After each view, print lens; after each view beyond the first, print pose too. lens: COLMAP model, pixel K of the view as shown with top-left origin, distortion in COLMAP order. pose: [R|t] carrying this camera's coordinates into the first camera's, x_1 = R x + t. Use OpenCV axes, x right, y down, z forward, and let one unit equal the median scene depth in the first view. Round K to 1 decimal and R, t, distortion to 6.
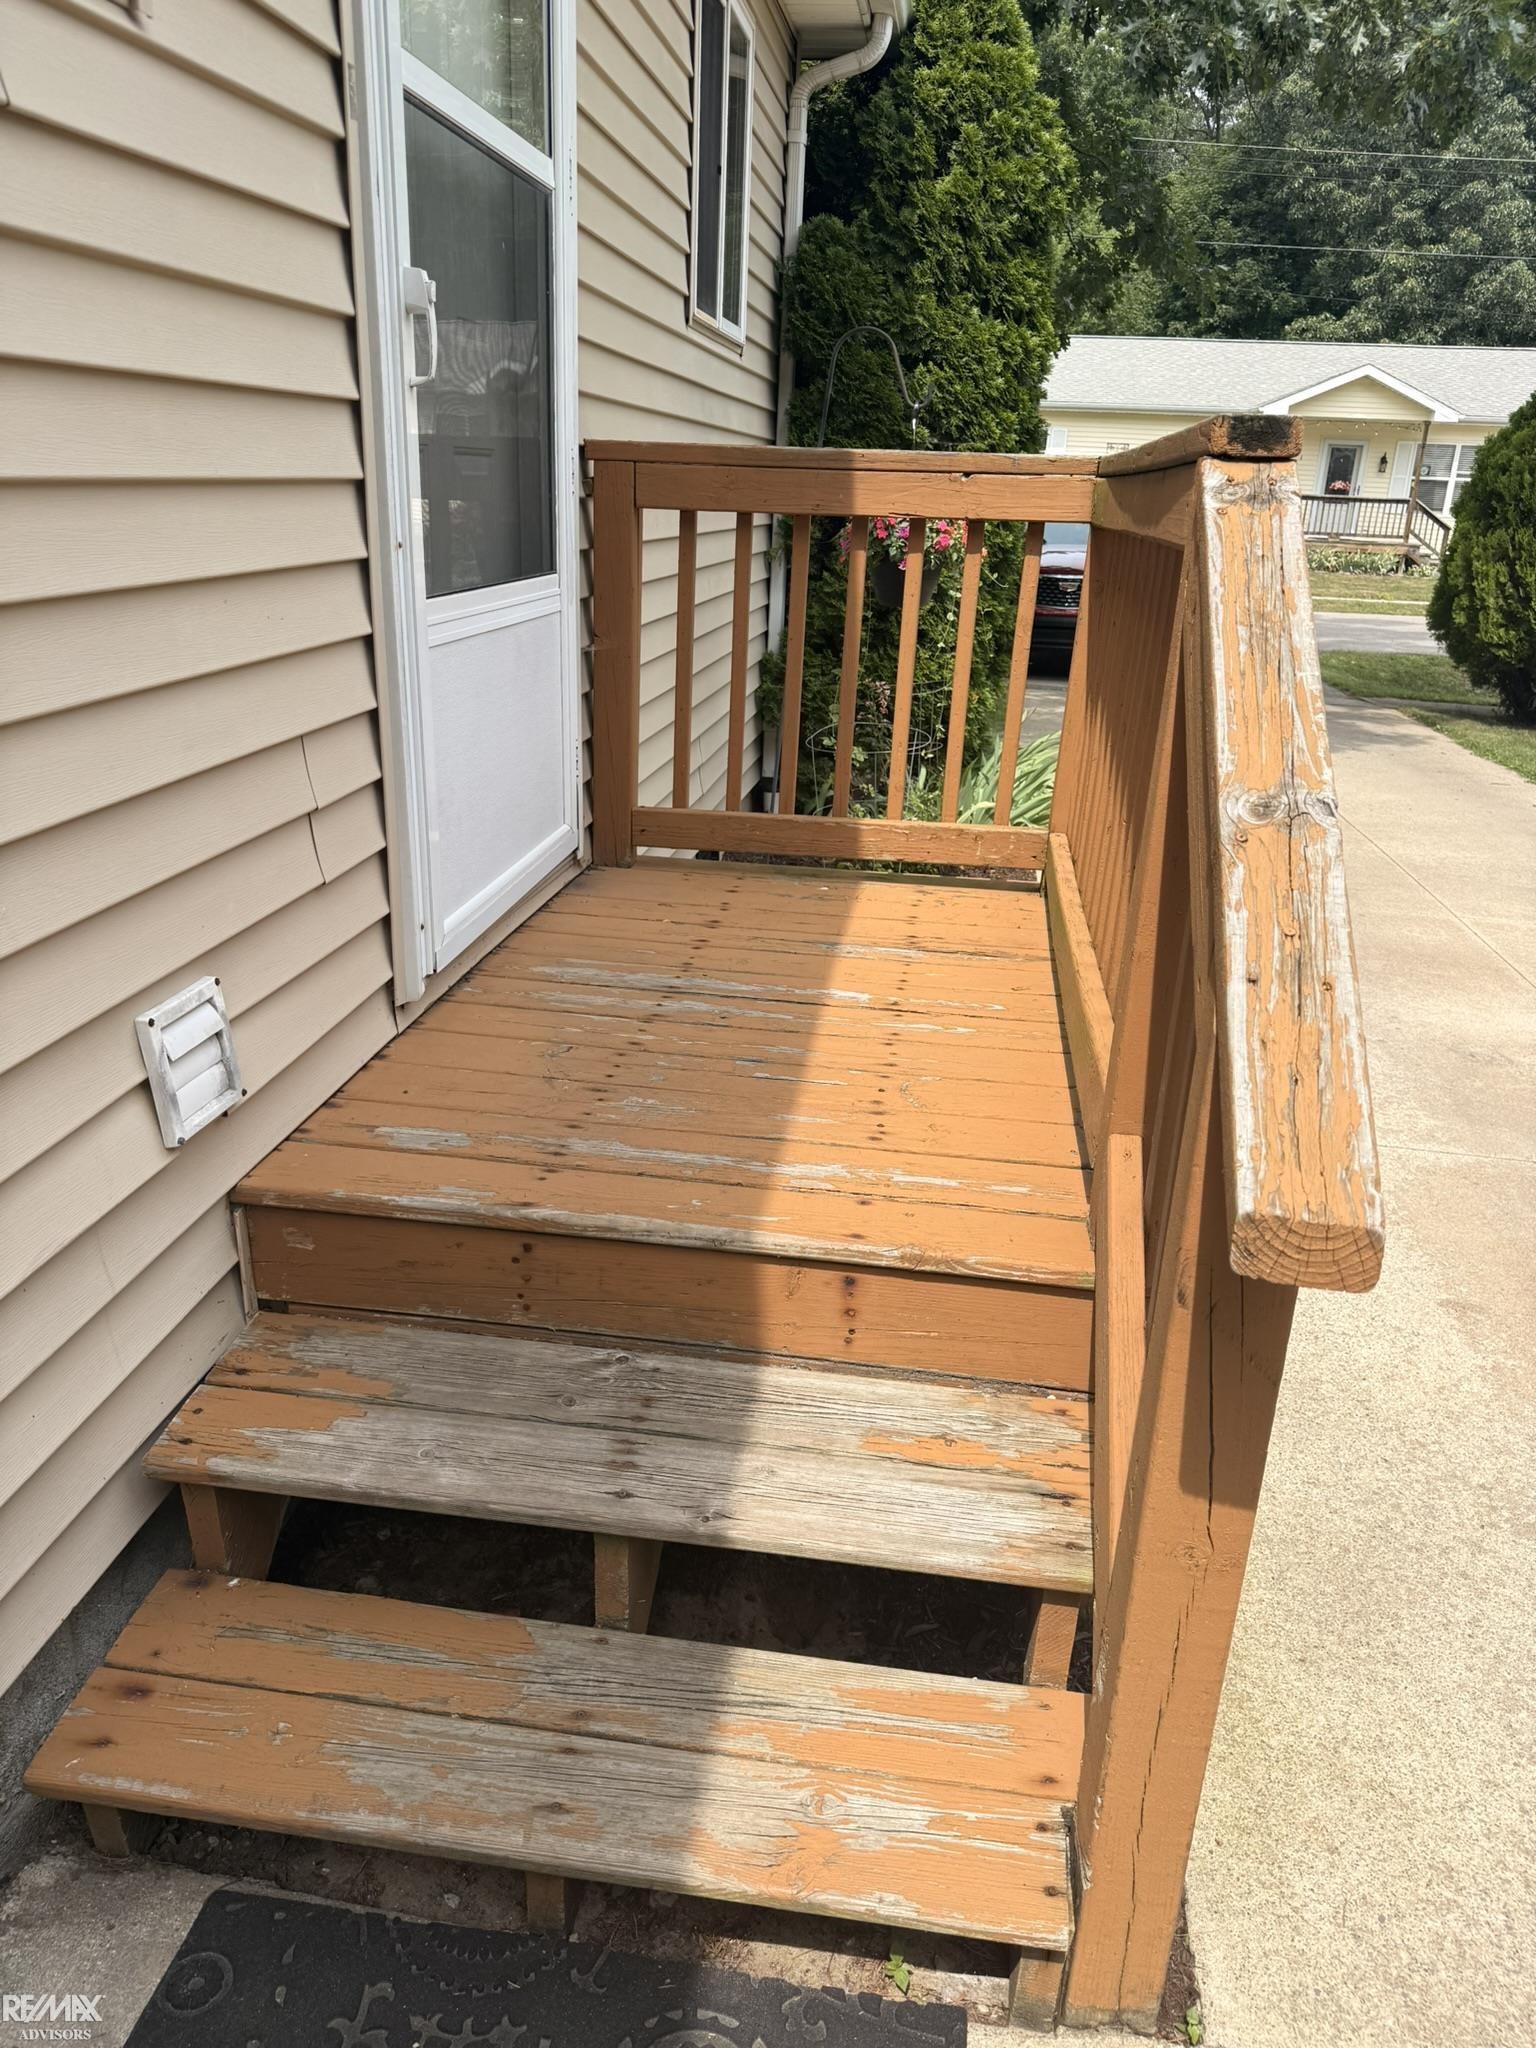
lens RADIAL K [[1448.9, 0, 767.6], [0, 1448.9, 1027.1], [0, 0, 1]] dist [0.000751, -0.009547]
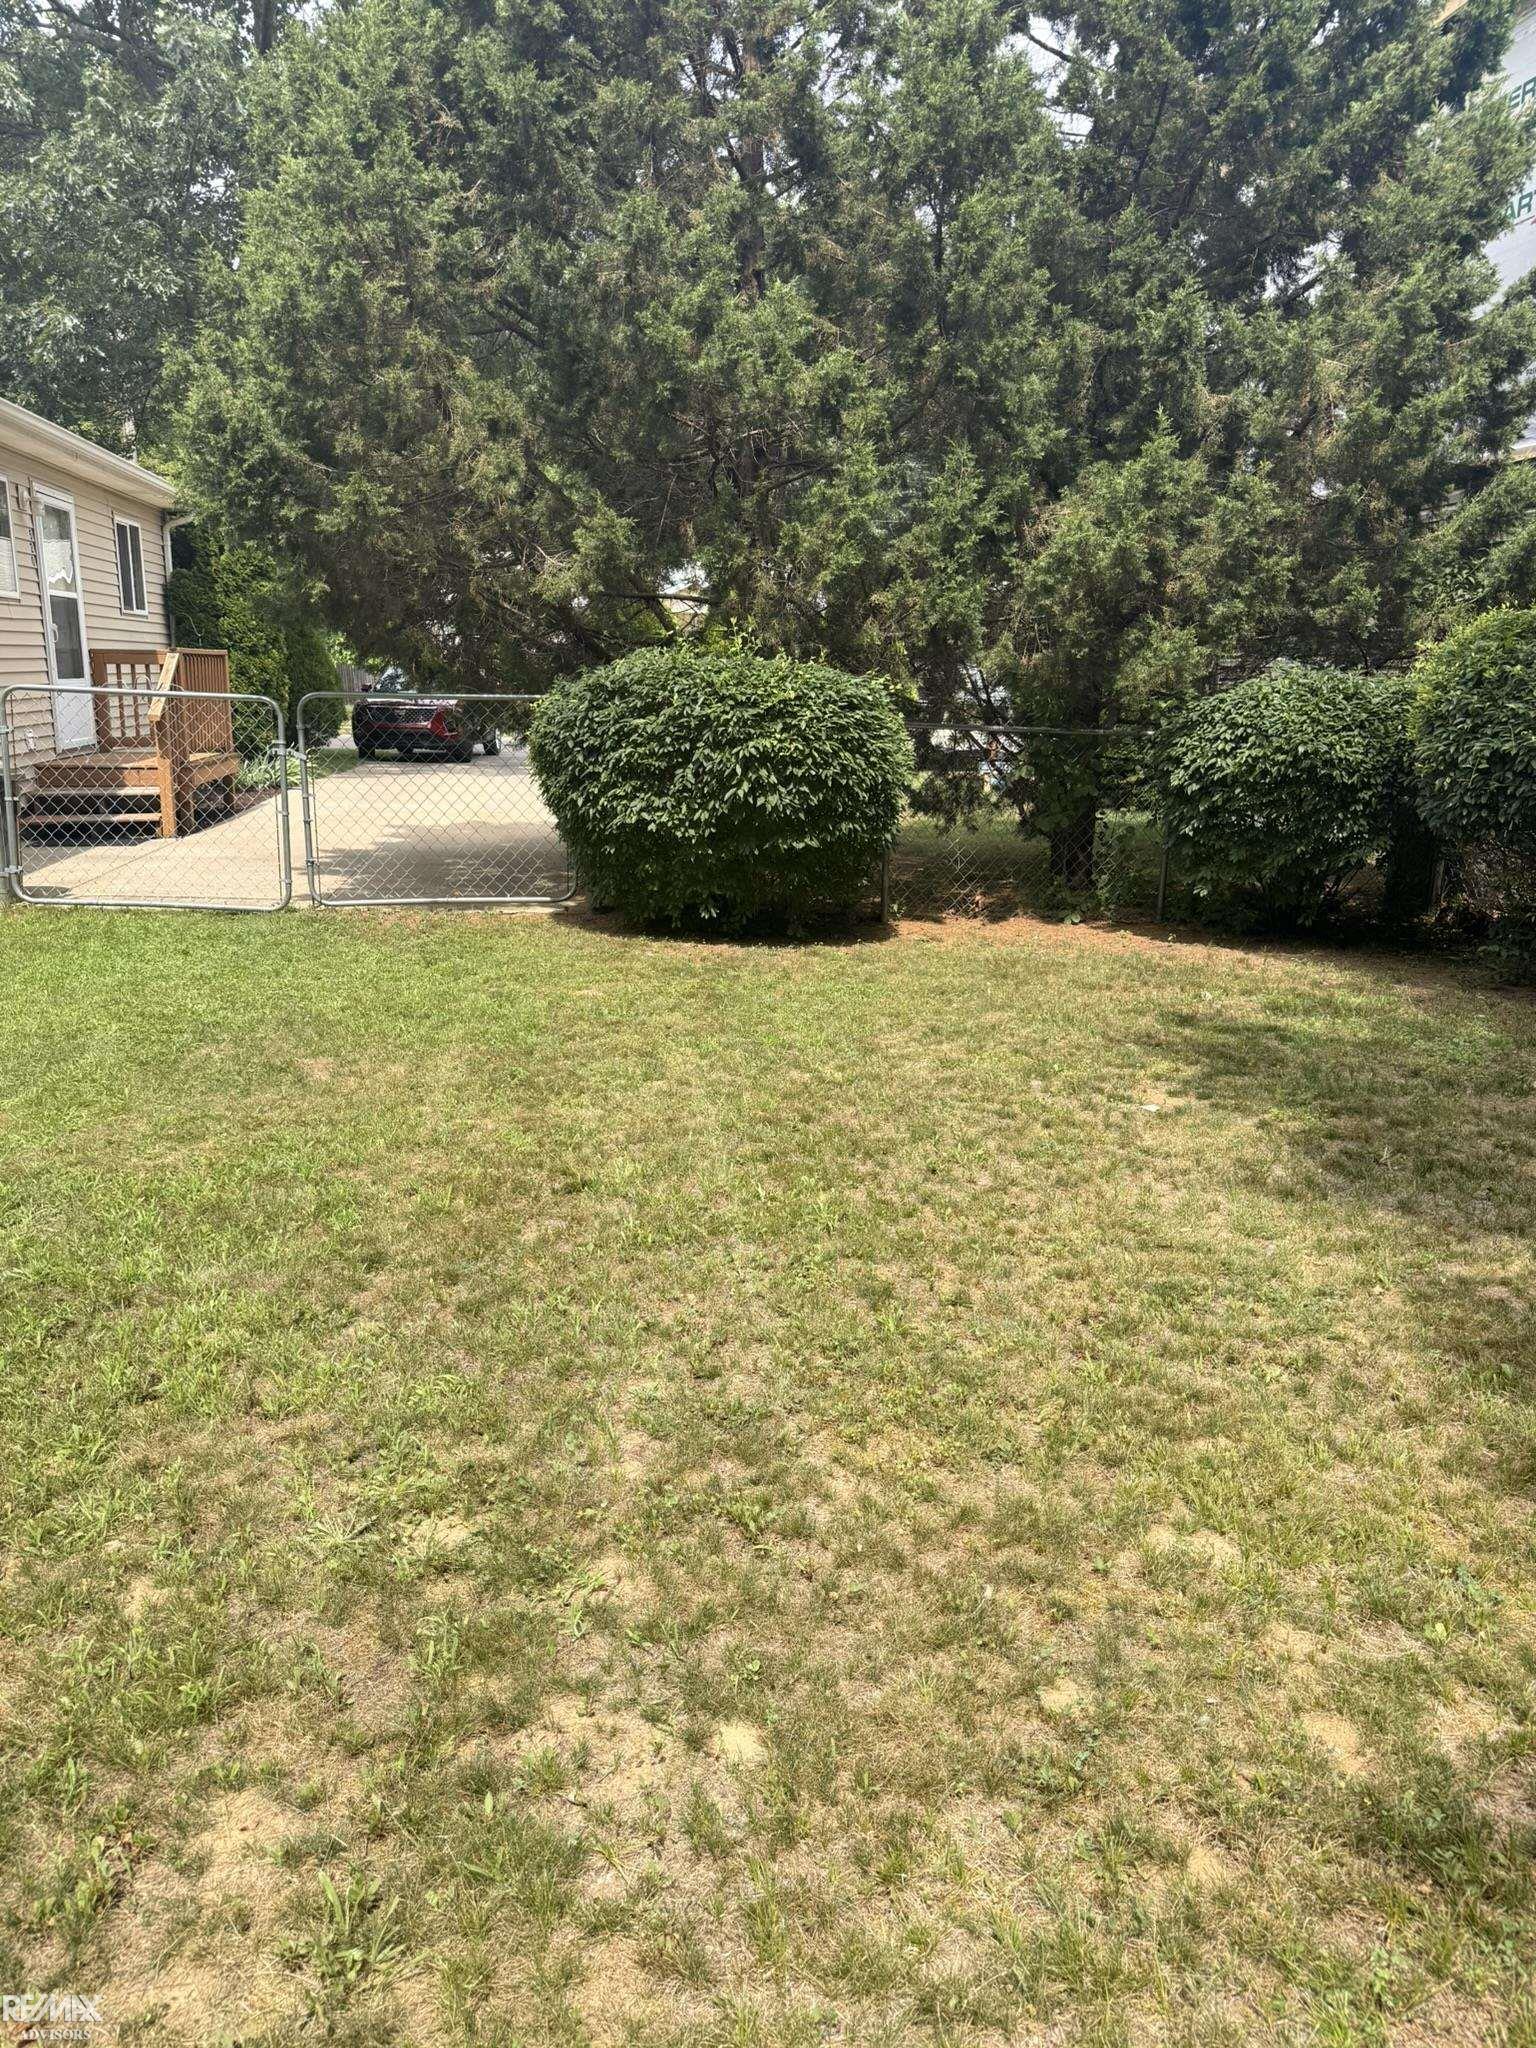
lens RADIAL K [[1448.9, 0, 767.3], [0, 1448.9, 1022.5], [0, 0, 1]] dist [0.000751, -0.009547]
pose [[0.958469, -0.089817, 0.270685, 0.370691], [0.120609, 0.987718, -0.099328, 0.934942], [-0.258439, 0.127850, 0.957530, -2.405008]]
